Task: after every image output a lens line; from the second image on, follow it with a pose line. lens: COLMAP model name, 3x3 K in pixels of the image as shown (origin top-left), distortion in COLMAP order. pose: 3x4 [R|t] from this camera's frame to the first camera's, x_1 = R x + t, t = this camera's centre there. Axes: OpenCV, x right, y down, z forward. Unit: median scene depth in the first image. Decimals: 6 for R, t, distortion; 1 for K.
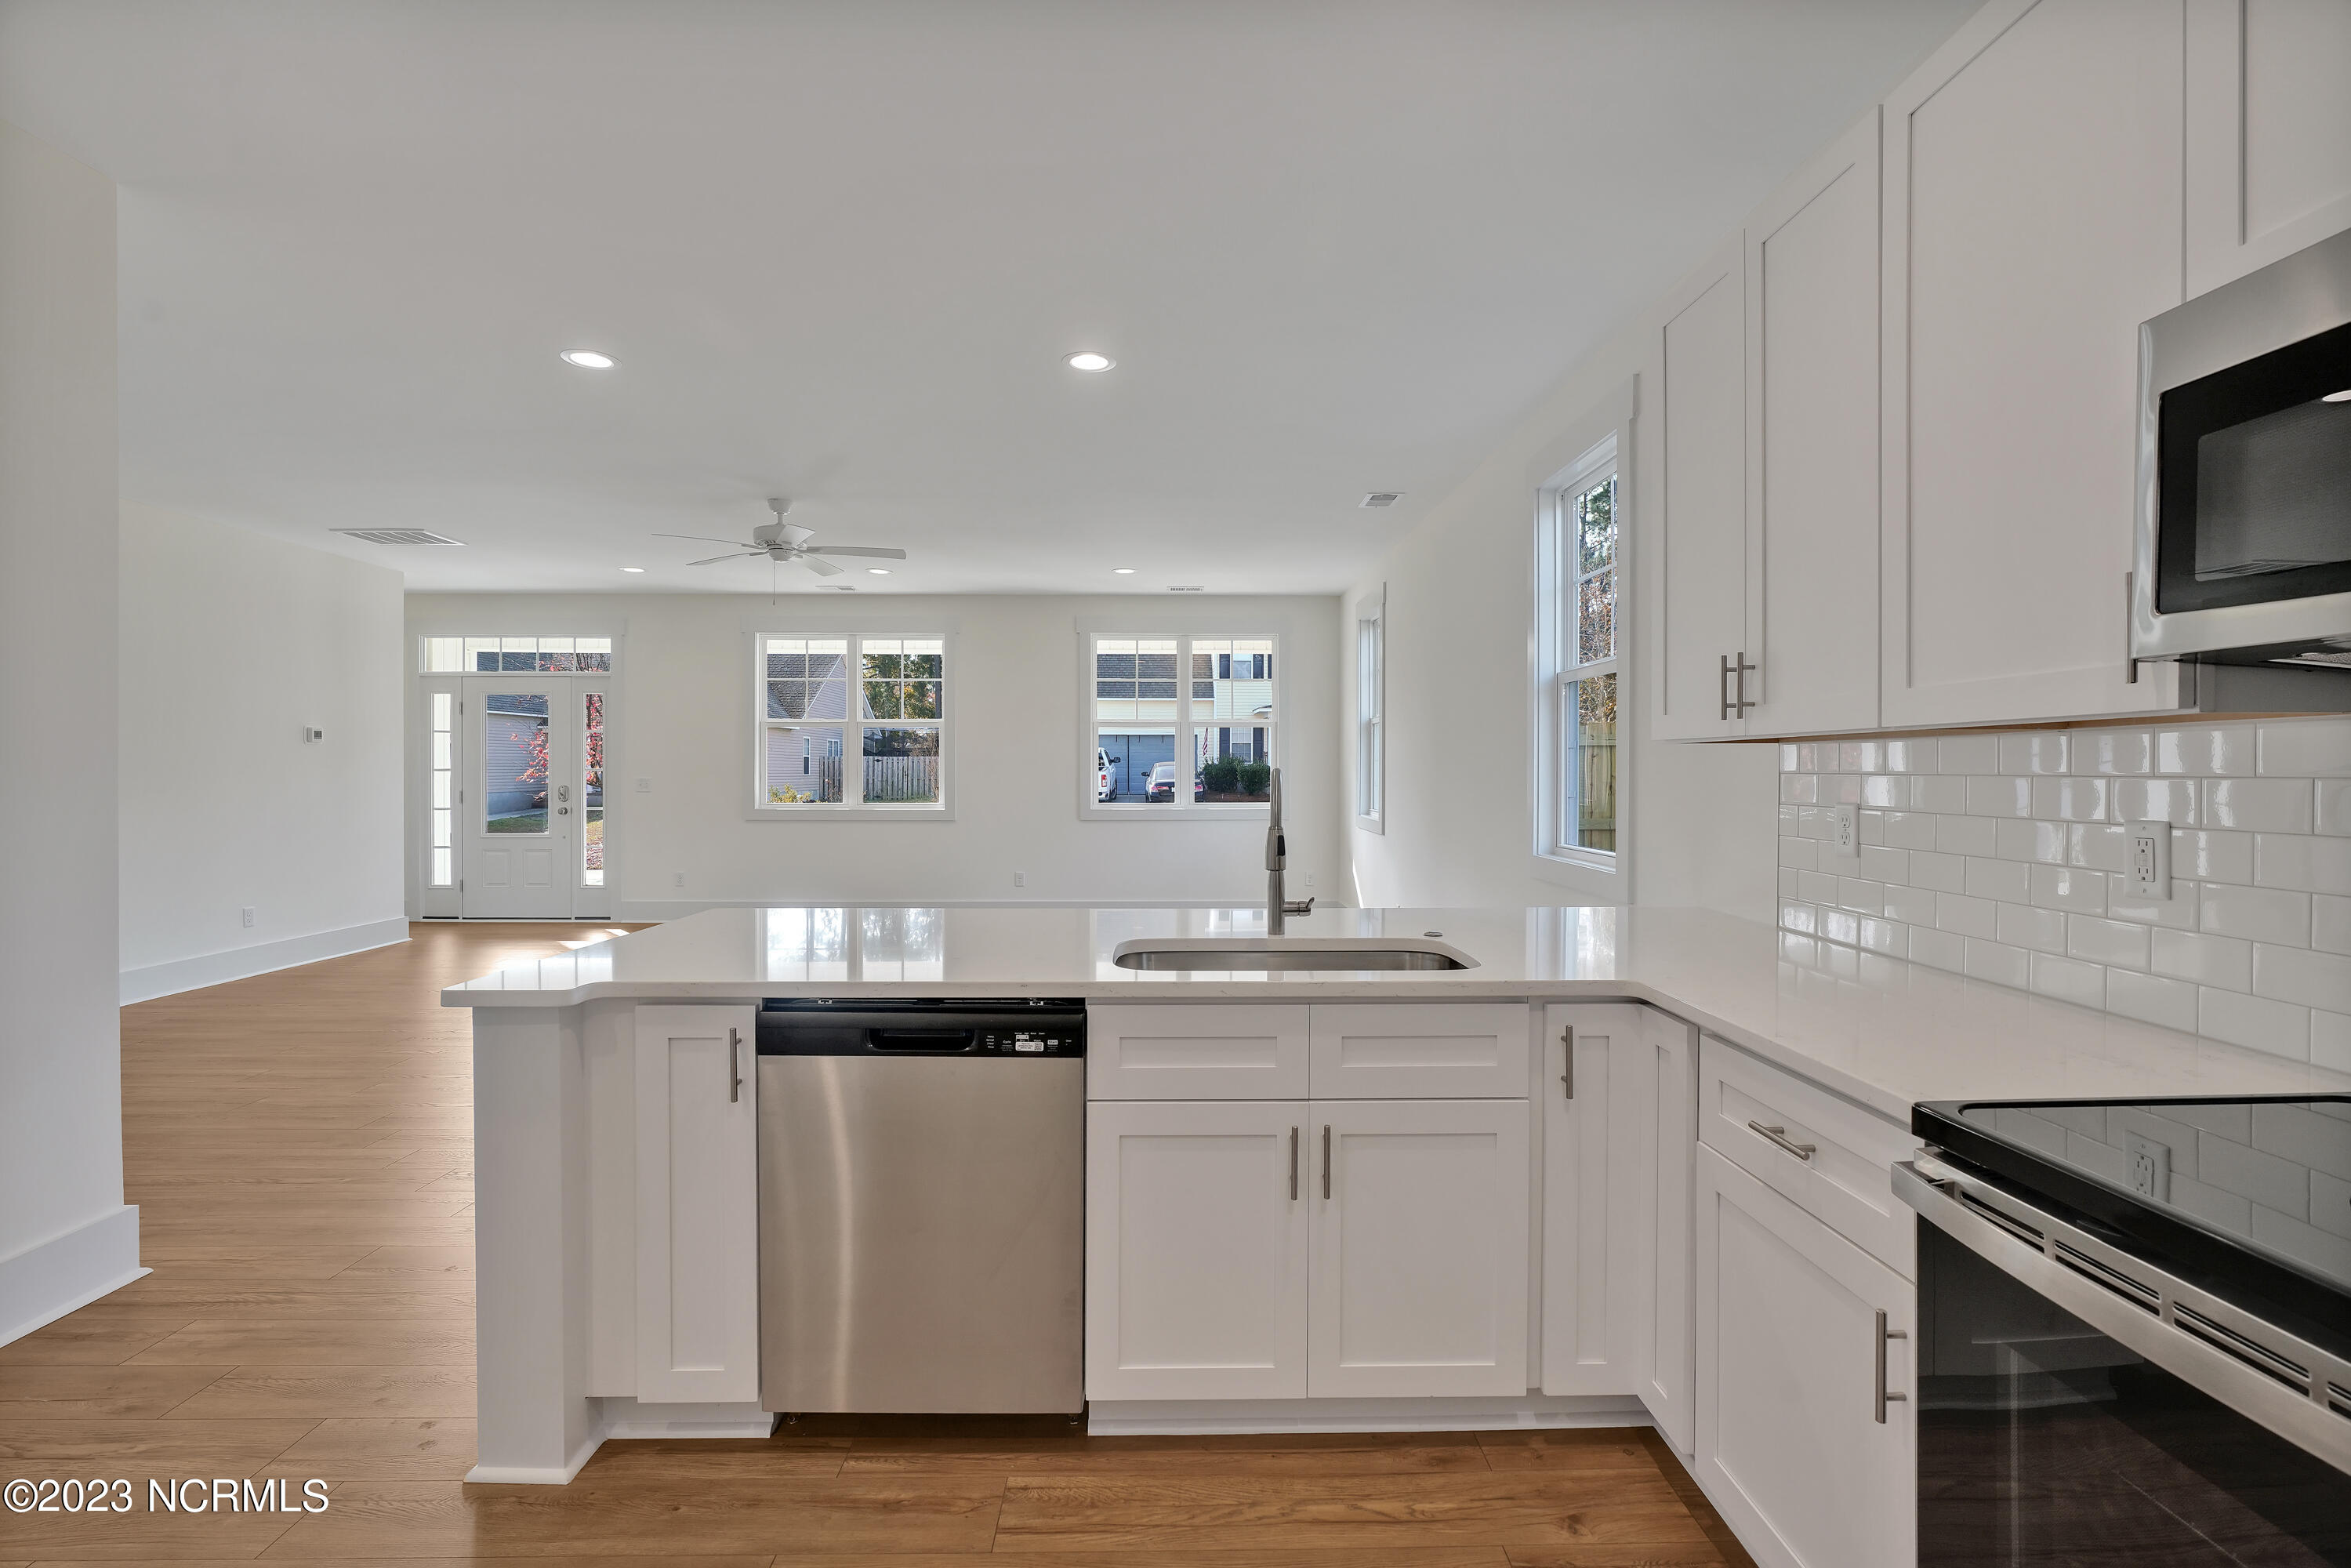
lens RADIAL K [[1071.5, 0, 1175.5], [0, 1071.5, 784.0], [0, 0, 1]] dist [-0.009656, 0.000661]
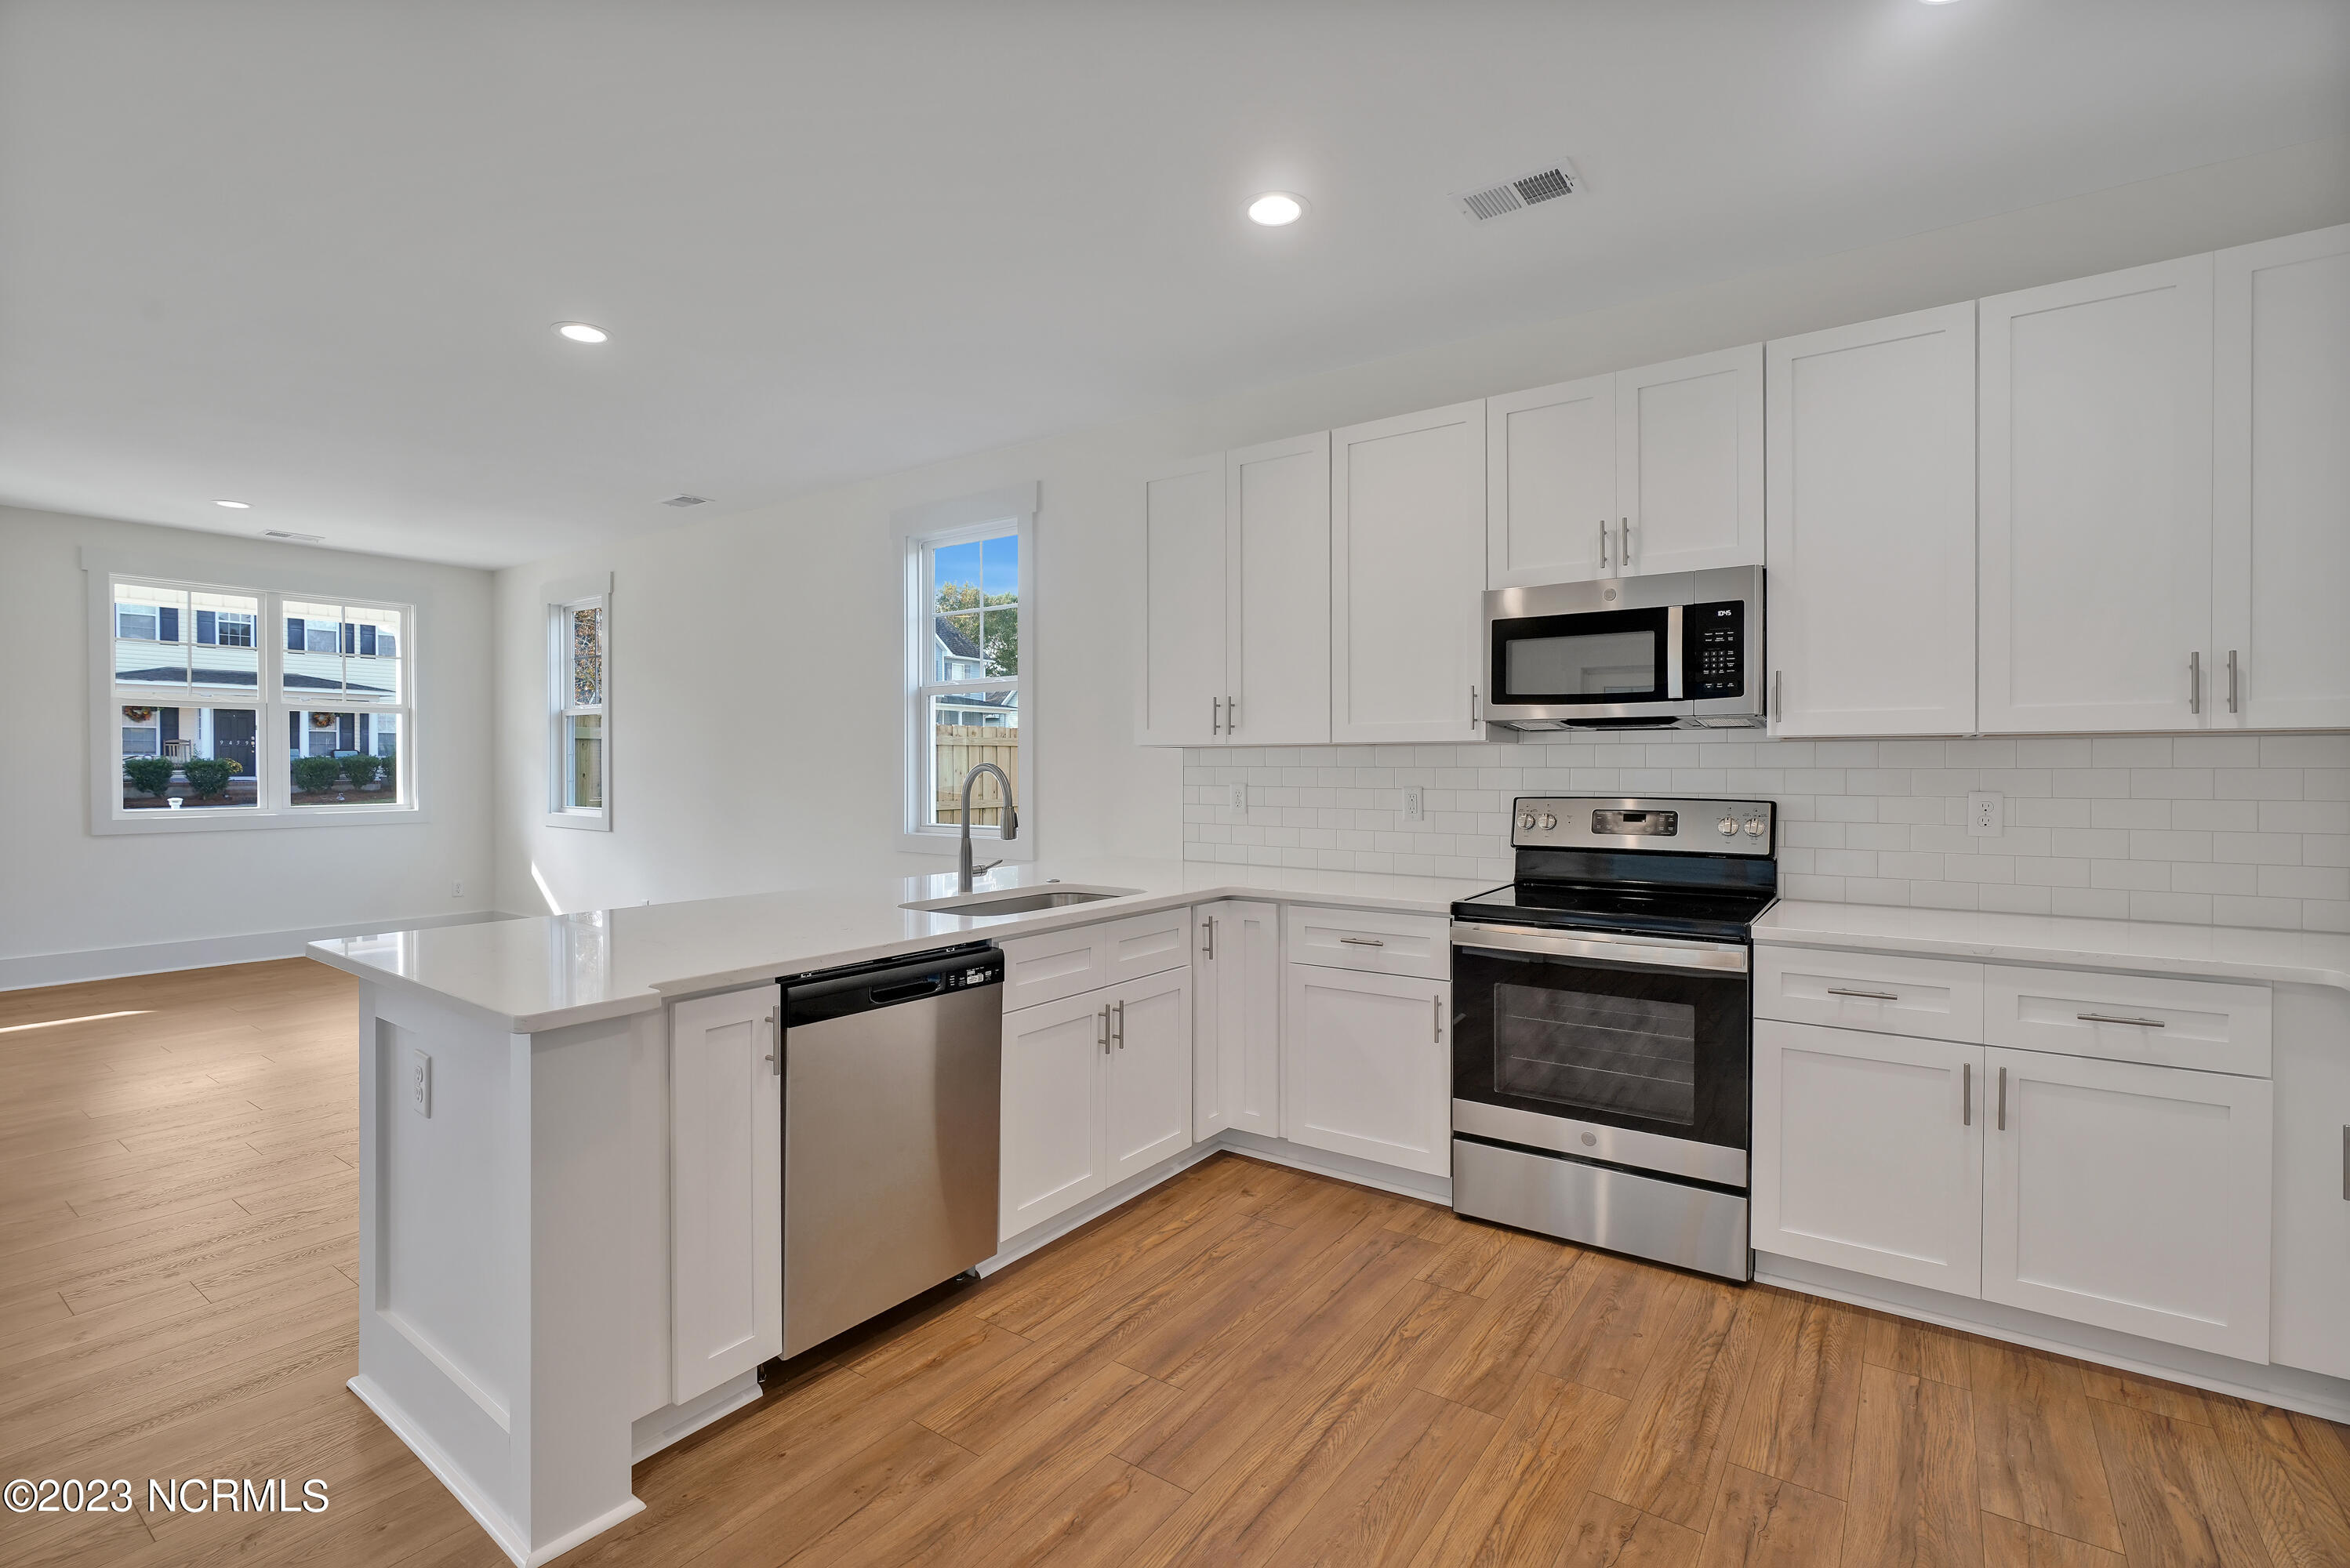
lens RADIAL K [[1064.2, 0, 1175.0], [0, 1064.2, 784.0], [0, 0, 1]] dist [-0.000878, 0.000059]
pose [[0.600575, -0.016220, 0.799404, -0.892761], [0.011751, 0.999865, 0.011459, -0.002050], [-0.799482, 0.002512, 0.600685, 0.032620]]
